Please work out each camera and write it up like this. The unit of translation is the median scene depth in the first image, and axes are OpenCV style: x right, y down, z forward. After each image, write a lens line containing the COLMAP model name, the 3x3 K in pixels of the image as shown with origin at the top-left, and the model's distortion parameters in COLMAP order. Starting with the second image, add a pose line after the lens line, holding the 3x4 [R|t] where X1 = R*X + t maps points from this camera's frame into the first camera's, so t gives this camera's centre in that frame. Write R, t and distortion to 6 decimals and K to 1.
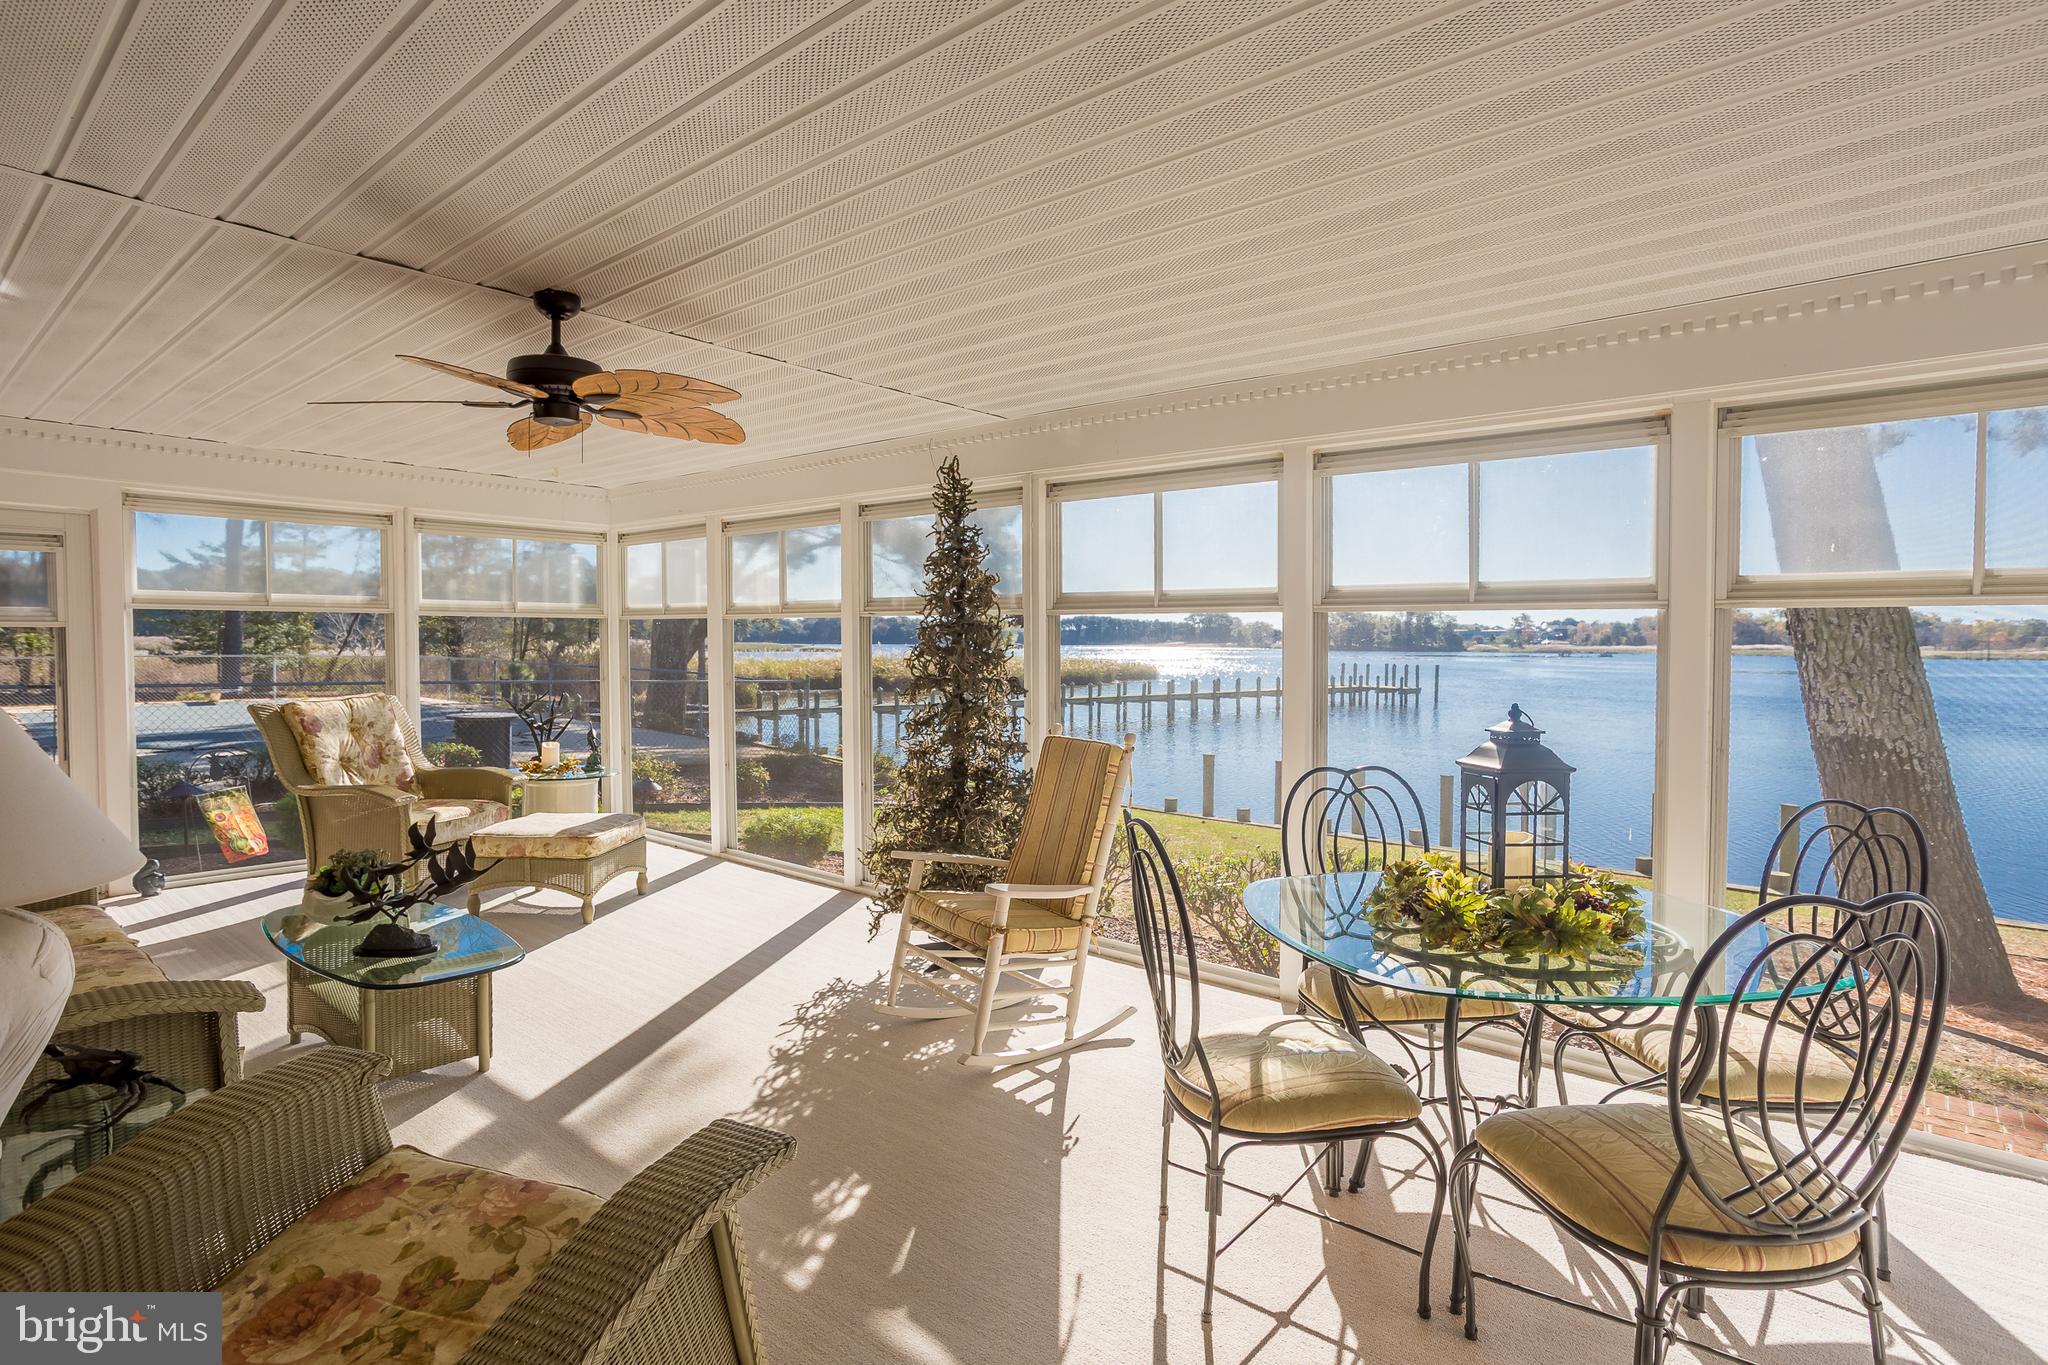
lens RADIAL K [[1001.7, 0, 1033.3], [0, 1001.7, 676.6], [0, 0, 1]] dist [-0.050124, 0.032668]
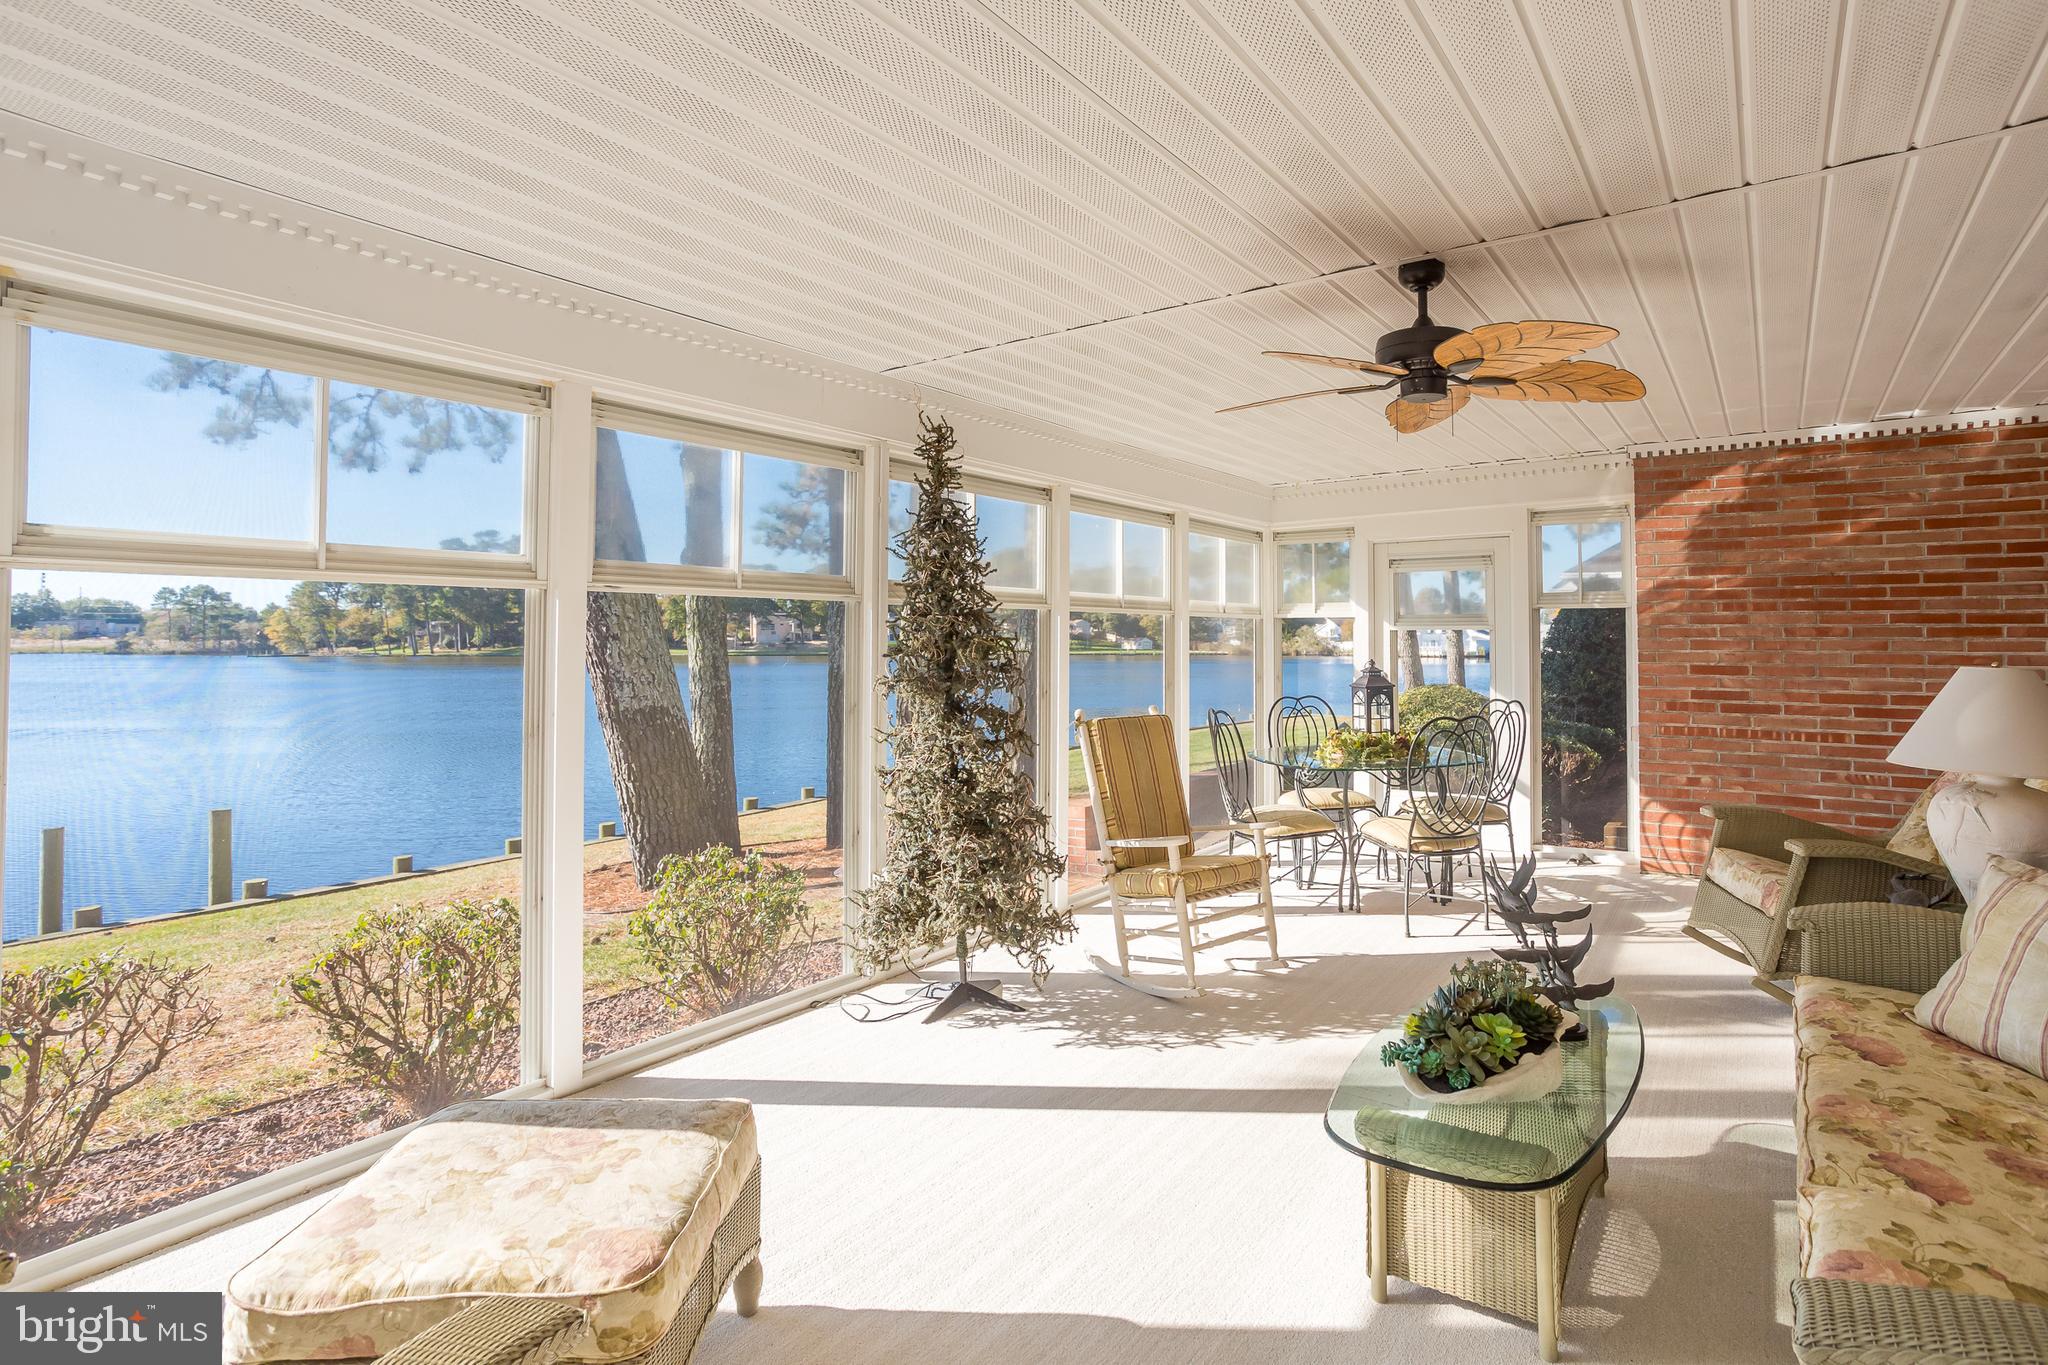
lens RADIAL K [[1037.8, 0, 1095.1], [0, 1037.8, 619.0], [0, 0, 1]] dist [-0.001133, 0.000332]
pose [[-0.091438, 0.011731, 0.995742, -1.158113], [0.037833, 0.999250, -0.008299, -0.042477], [-0.995092, 0.036913, -0.091813, 1.140470]]
